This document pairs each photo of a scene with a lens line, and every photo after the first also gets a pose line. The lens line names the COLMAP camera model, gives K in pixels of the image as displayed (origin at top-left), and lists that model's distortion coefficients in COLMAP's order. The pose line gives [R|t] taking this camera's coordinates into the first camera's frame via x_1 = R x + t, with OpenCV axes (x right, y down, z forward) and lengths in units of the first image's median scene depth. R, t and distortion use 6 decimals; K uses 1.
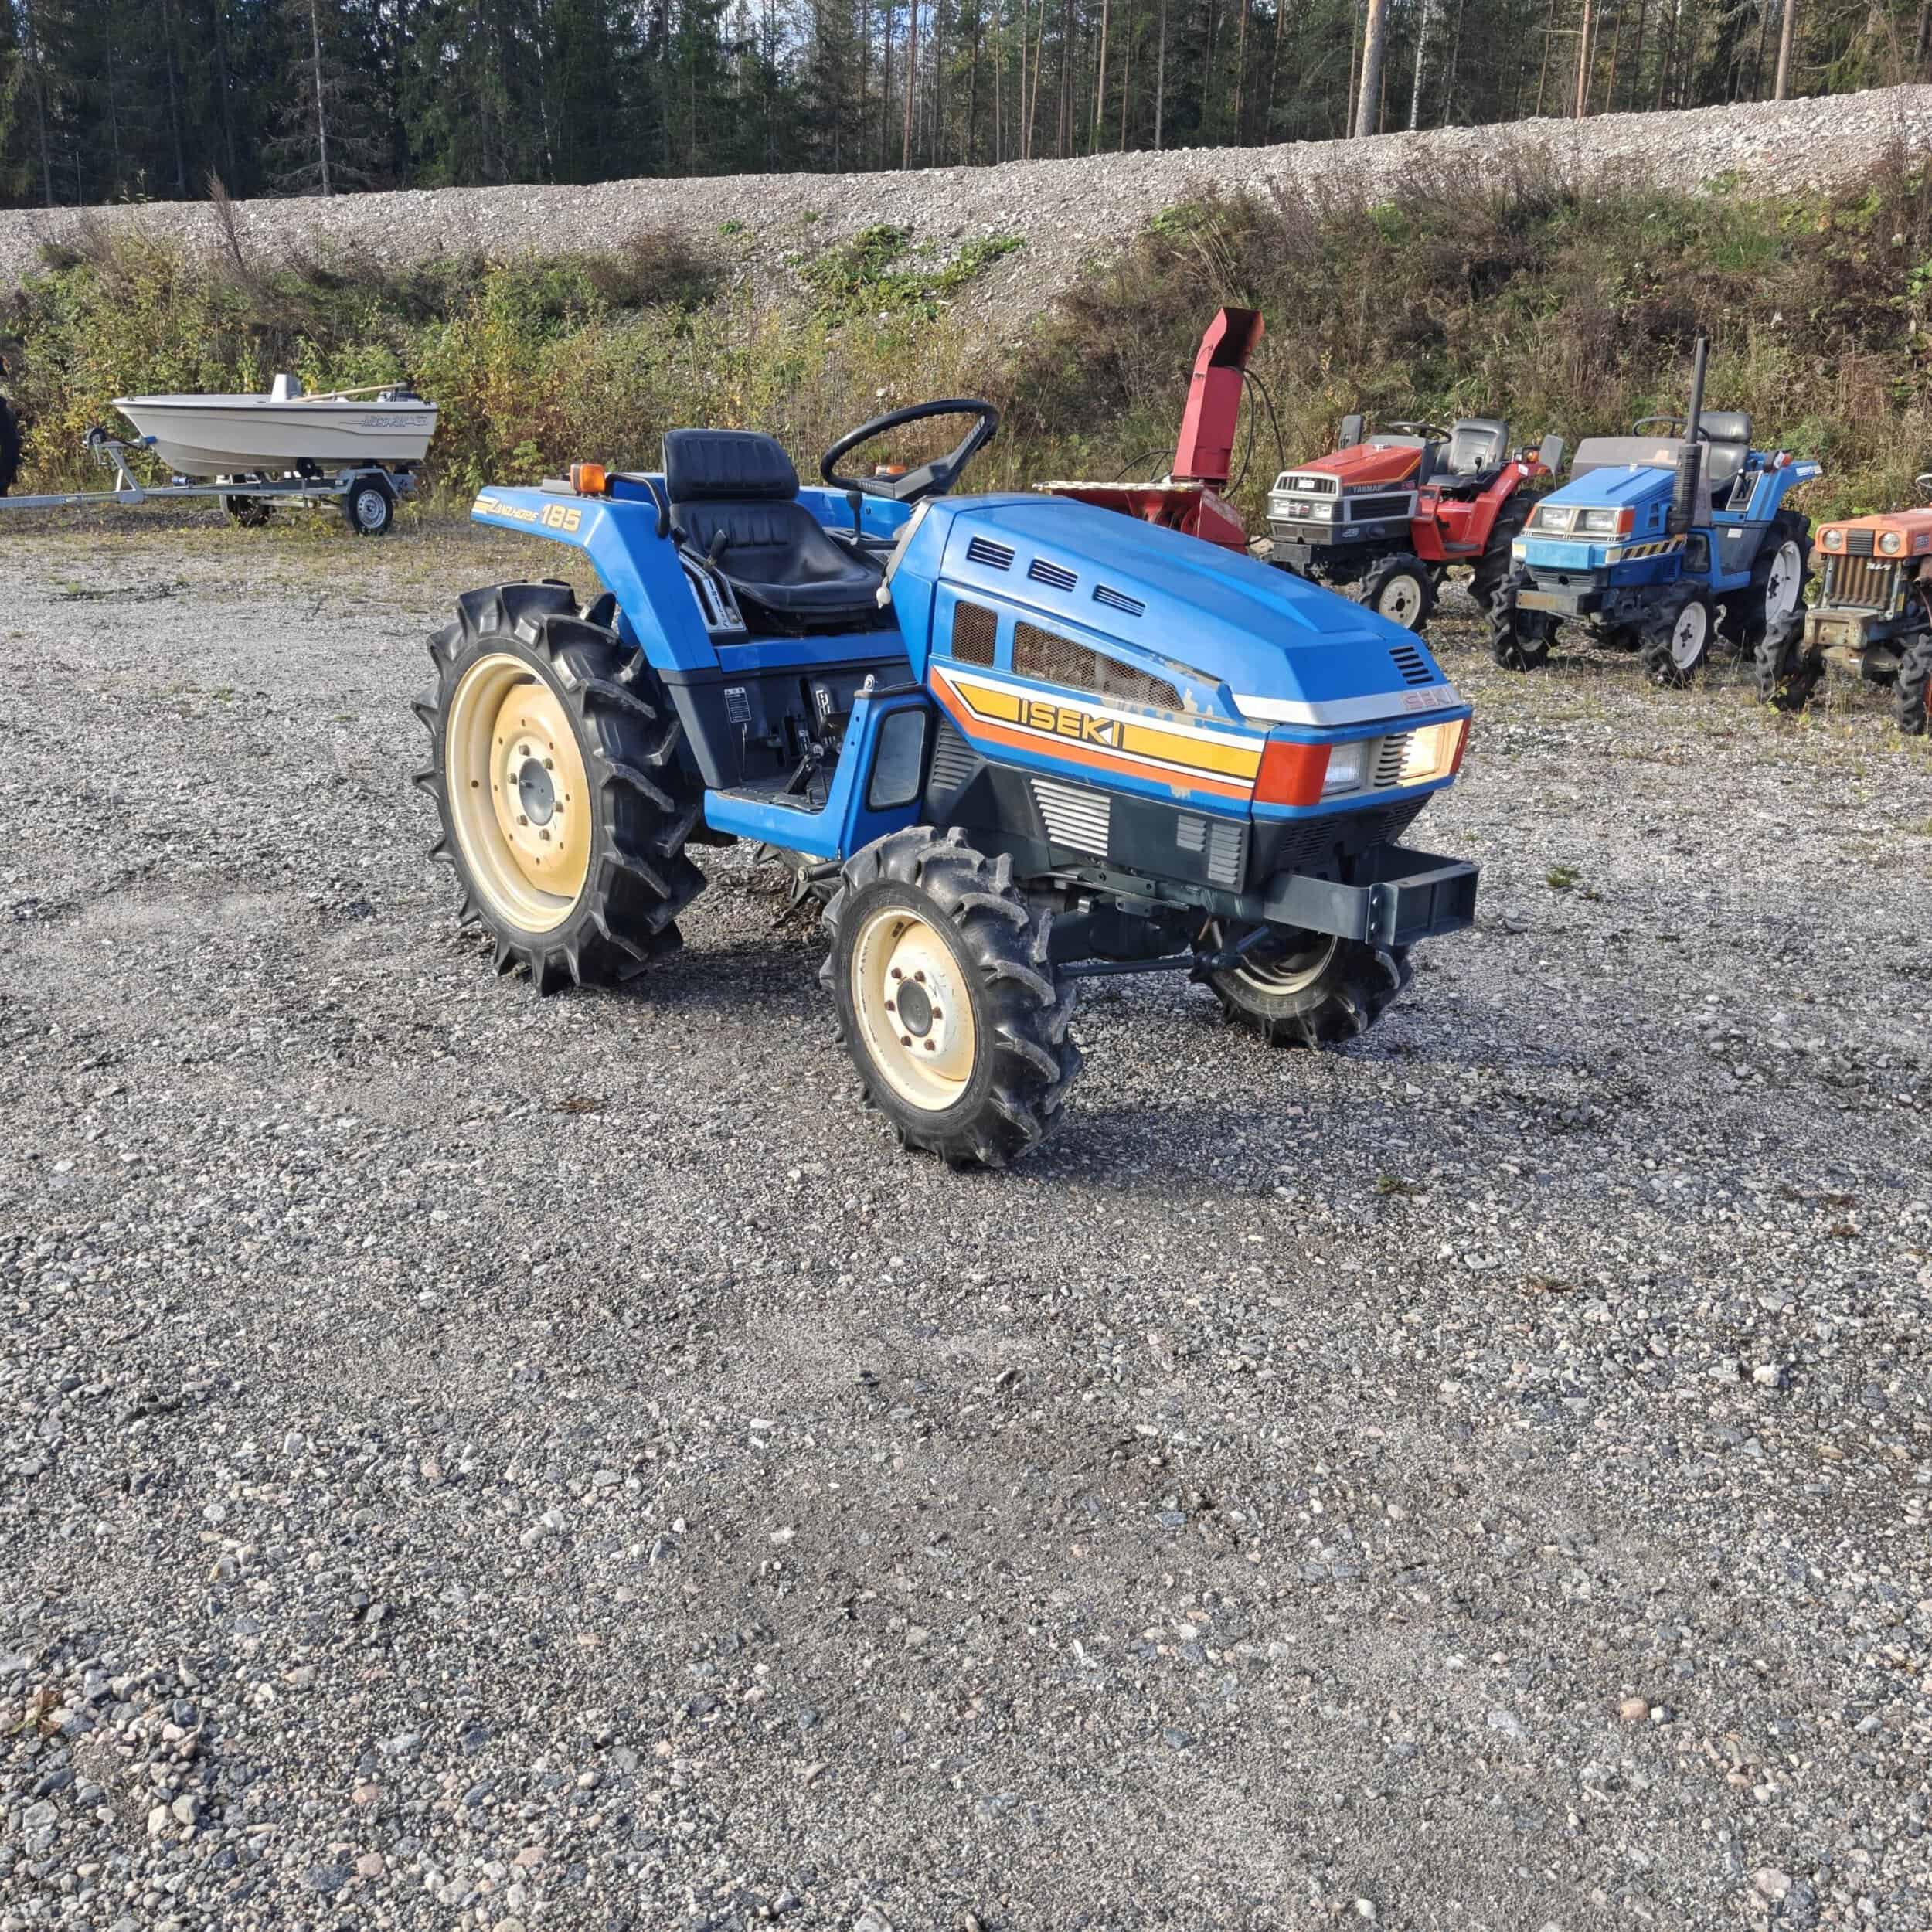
lens RADIAL K [[1766.3, 0, 991.7], [0, 1766.3, 960.5], [0, 0, 1]] dist [0.002017, 0.012503]
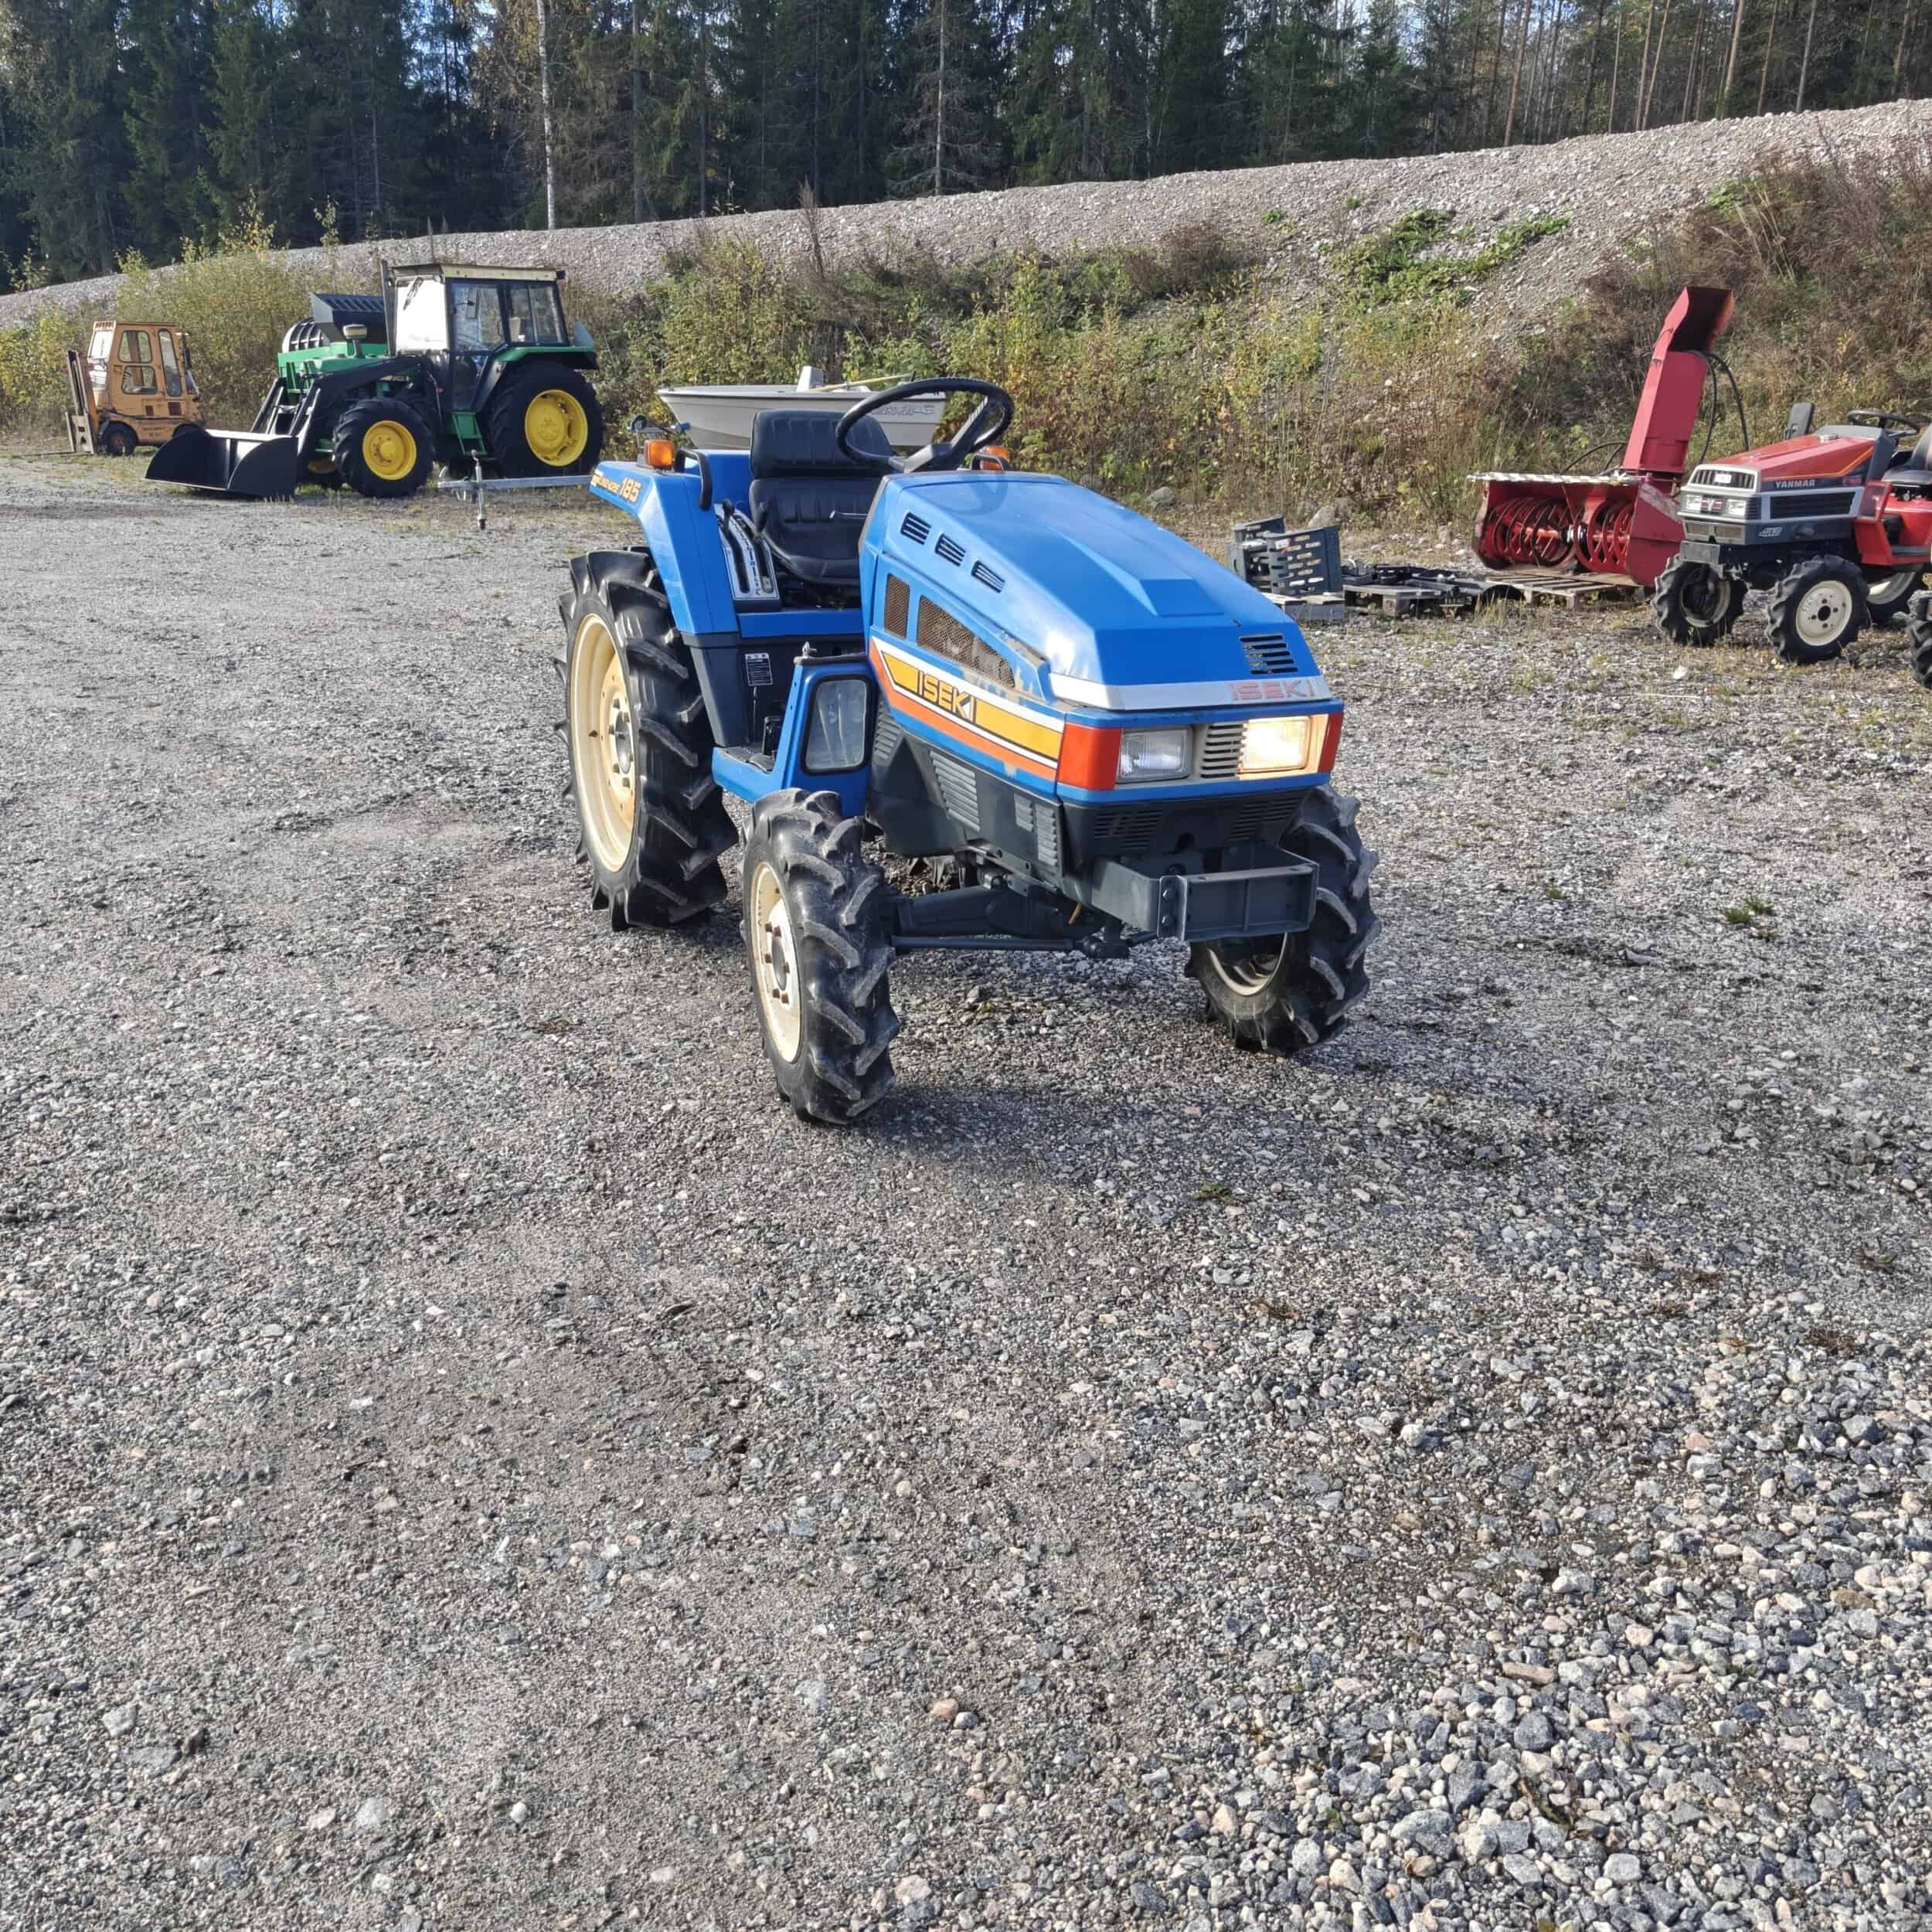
lens RADIAL K [[1766.3, 0, 991.7], [0, 1766.3, 960.5], [0, 0, 1]] dist [0.002017, 0.012503]
pose [[0.948431, 0.096774, -0.301851, 0.303545], [-0.095526, 0.995247, 0.018930, -0.004321], [0.302249, 0.010881, 0.953167, 0.034442]]
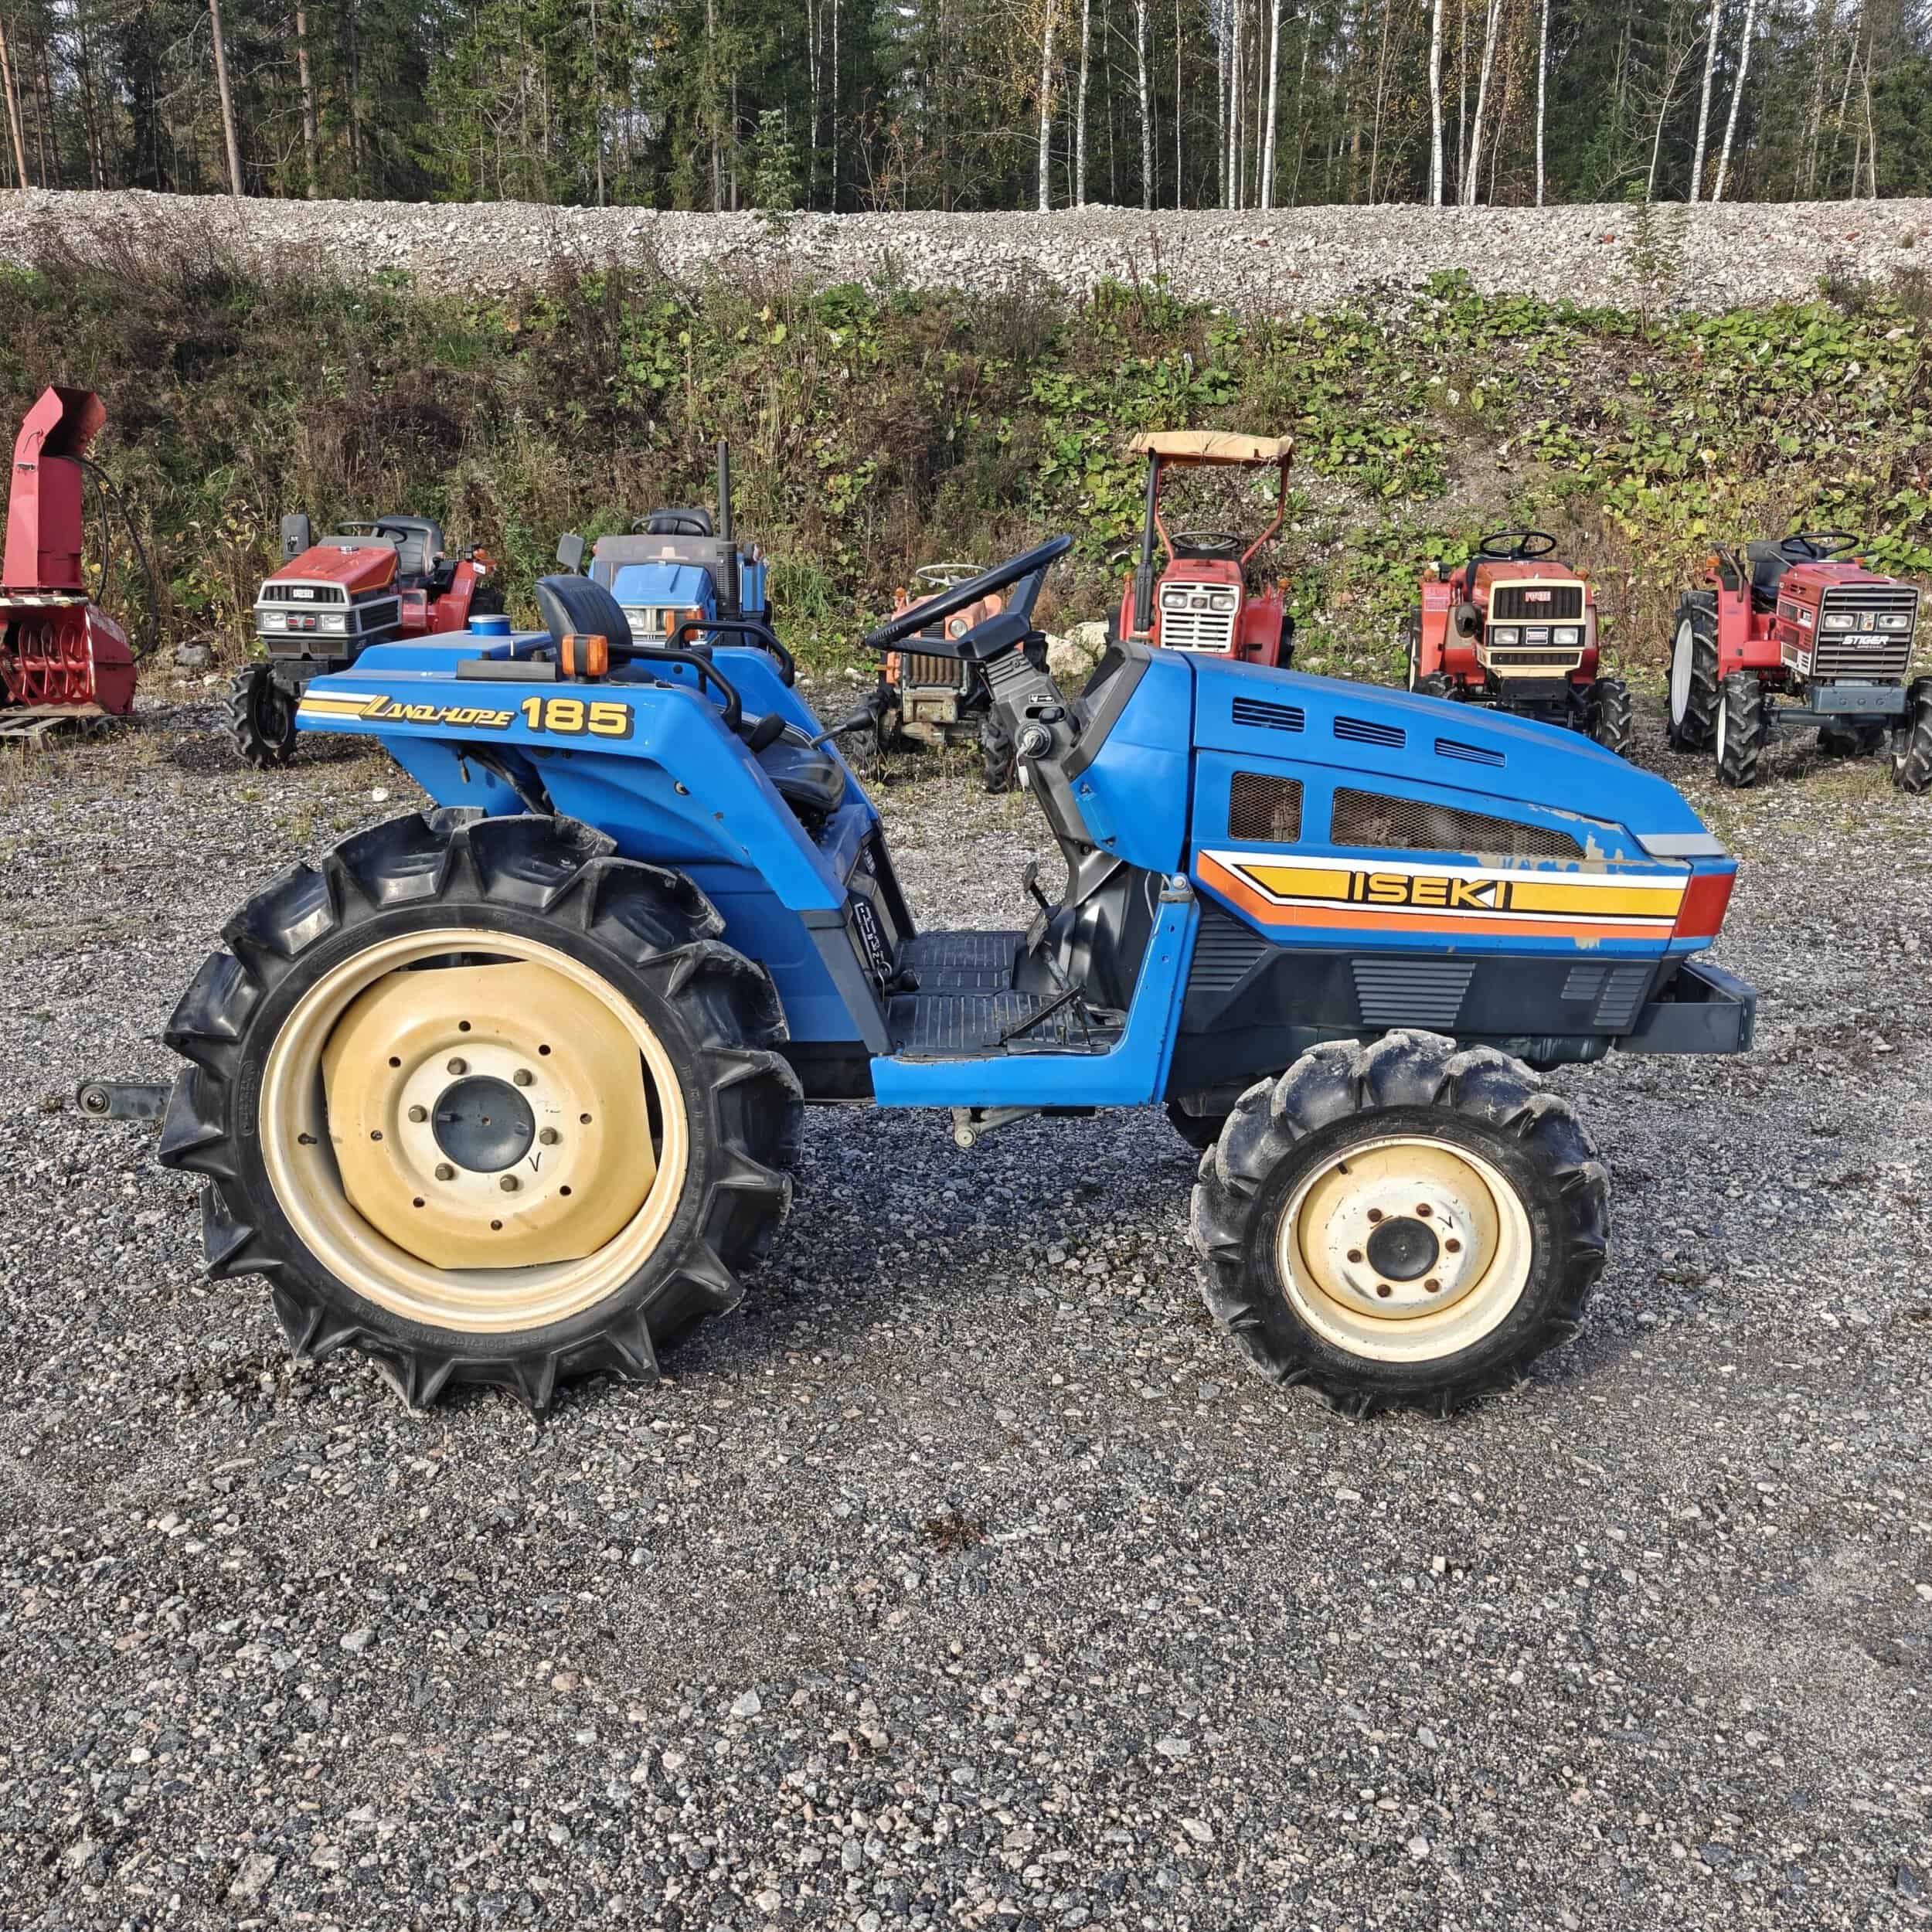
lens RADIAL K [[1789.4, 0, 966.0], [0, 1789.4, 966.0], [0, 0, 1]] dist [-0.001890, 0.012472]
pose [[0.705684, -0.184125, 0.684184, -0.586859], [0.213227, 0.976067, 0.042748, -0.145521], [-0.675681, 0.115720, 0.728055, 0.390792]]
